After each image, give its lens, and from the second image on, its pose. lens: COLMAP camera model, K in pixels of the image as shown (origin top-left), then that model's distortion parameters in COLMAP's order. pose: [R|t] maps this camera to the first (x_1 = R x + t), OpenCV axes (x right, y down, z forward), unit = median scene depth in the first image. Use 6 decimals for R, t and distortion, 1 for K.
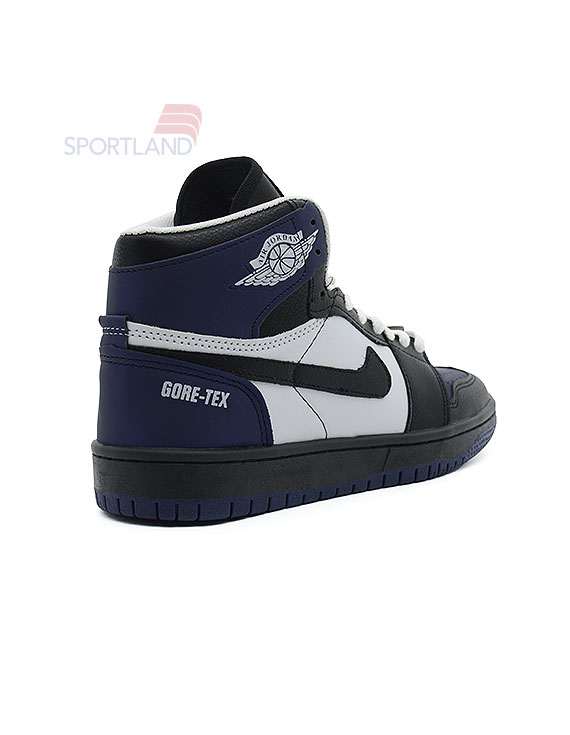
lens RADIAL K [[1312.2, 0, 285.0], [0, 1312.2, 367.5], [0, 0, 1]] dist [-1.182276, -0.035069]
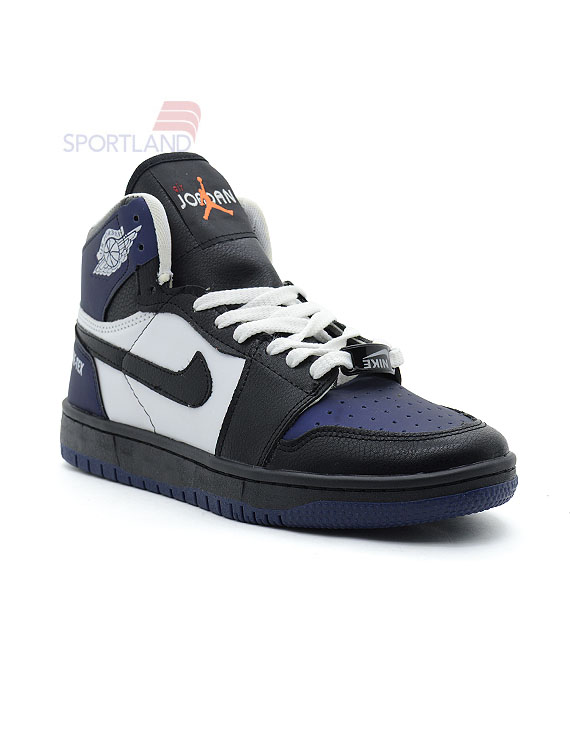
lens RADIAL K [[1312.2, 0, 285.0], [0, 1312.2, 367.5], [0, 0, 1]] dist [-1.182276, -0.035069]
pose [[0.034695, 0.152104, -0.987755, 1.025513], [-0.101601, 0.983767, 0.147921, -0.154460], [0.994220, 0.095225, 0.049585, 1.059517]]
